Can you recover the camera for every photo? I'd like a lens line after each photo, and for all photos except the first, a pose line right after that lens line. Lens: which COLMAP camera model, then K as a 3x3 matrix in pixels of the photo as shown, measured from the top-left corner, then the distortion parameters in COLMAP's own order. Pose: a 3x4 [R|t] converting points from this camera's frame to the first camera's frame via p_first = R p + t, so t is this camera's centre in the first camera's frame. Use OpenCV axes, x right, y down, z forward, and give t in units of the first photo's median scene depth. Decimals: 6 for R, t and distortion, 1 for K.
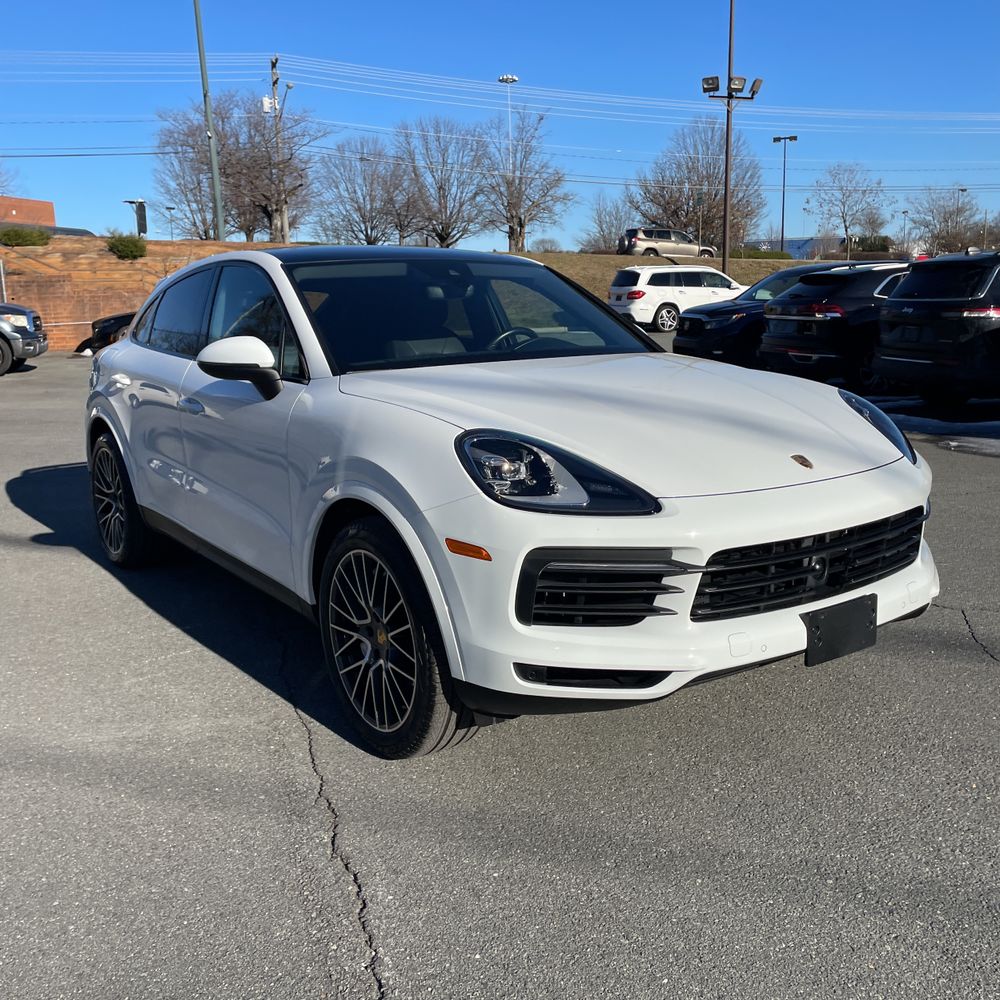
lens RADIAL K [[1015.3, 0, 500.0], [0, 1015.3, 500.0], [0, 0, 1]] dist [0.093038, -0.135430]
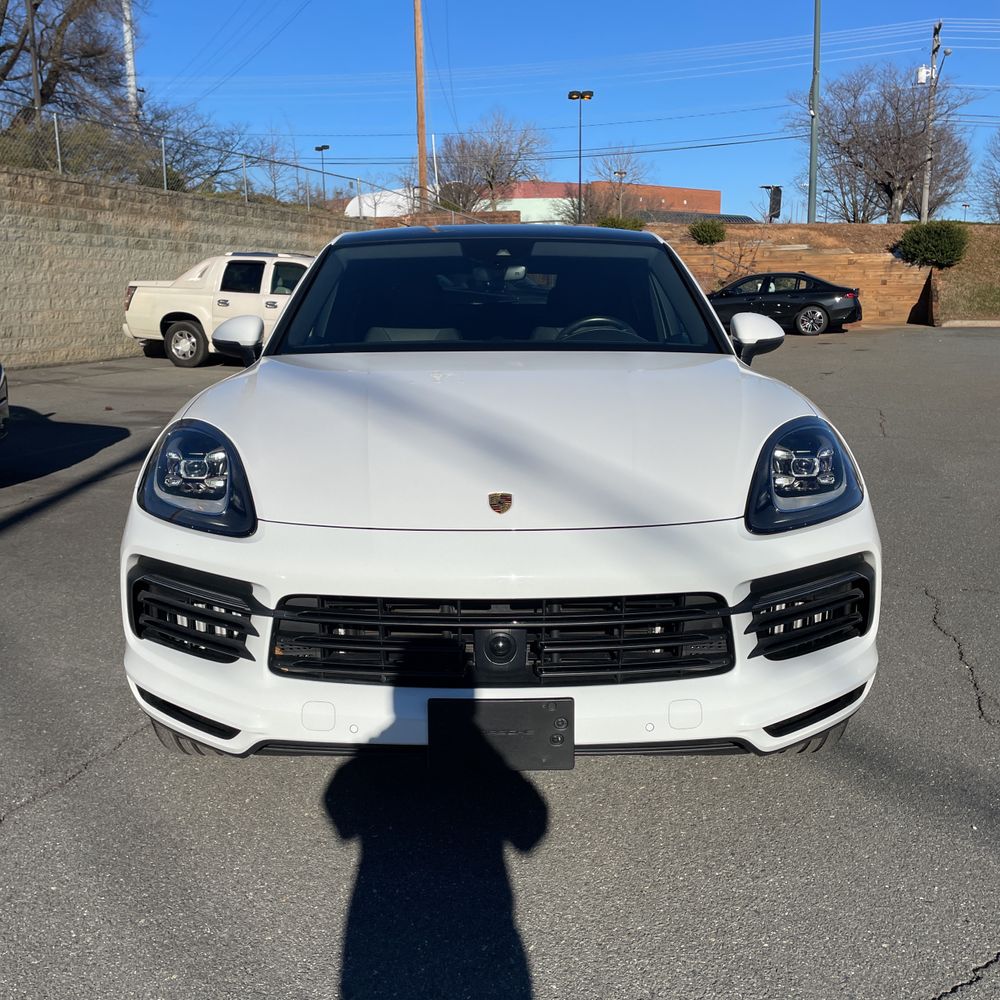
lens RADIAL K [[1022.4, 0, 494.7], [0, 1022.4, 487.6], [0, 0, 1]] dist [0.061458, -0.072811]
pose [[0.807846, 0.127949, -0.575338, 0.062405], [-0.126381, 0.991052, 0.042944, -0.006951], [0.575684, 0.038020, 0.816788, 0.033230]]
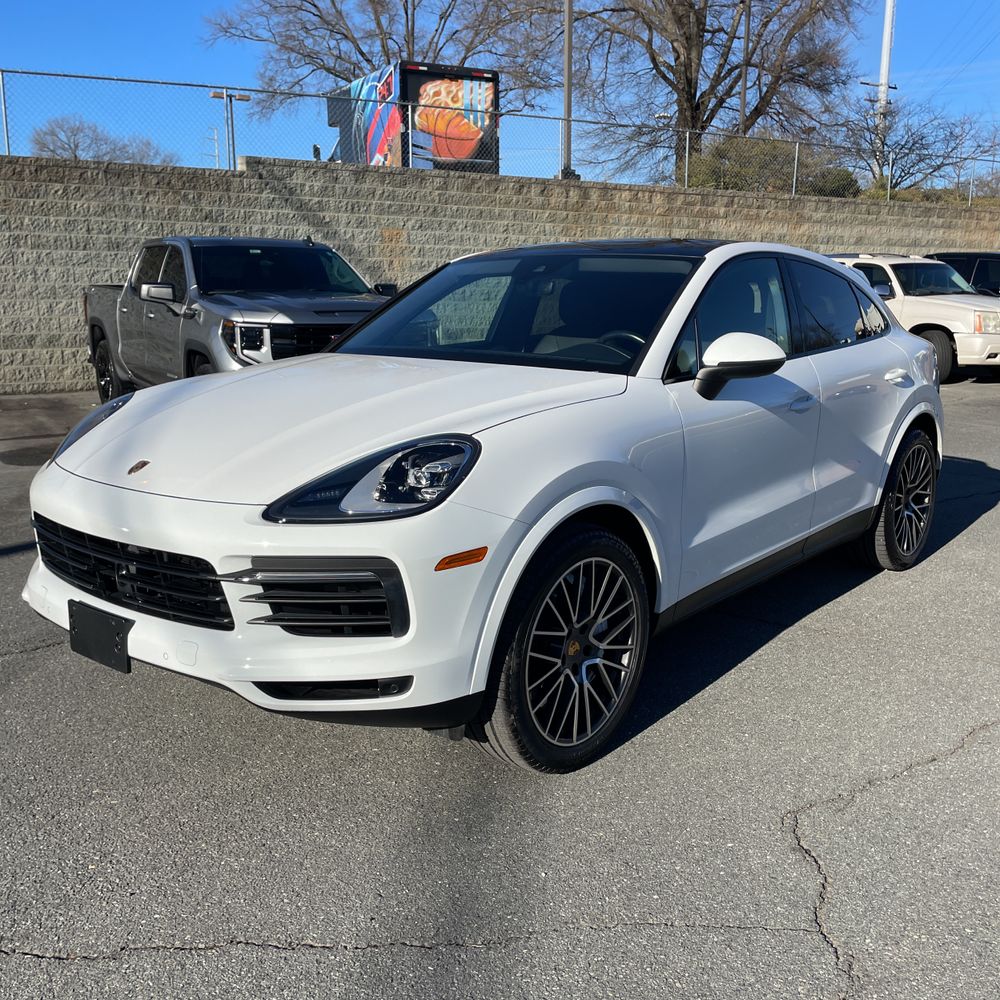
lens RADIAL K [[1015.3, 0, 500.0], [0, 1015.3, 500.0], [0, 0, 1]] dist [0.093038, -0.135430]
pose [[0.223420, 0.217056, -0.950247, 0.115596], [-0.195713, 0.965026, 0.174417, -0.021796], [0.954872, 0.147007, 0.258087, 0.094977]]
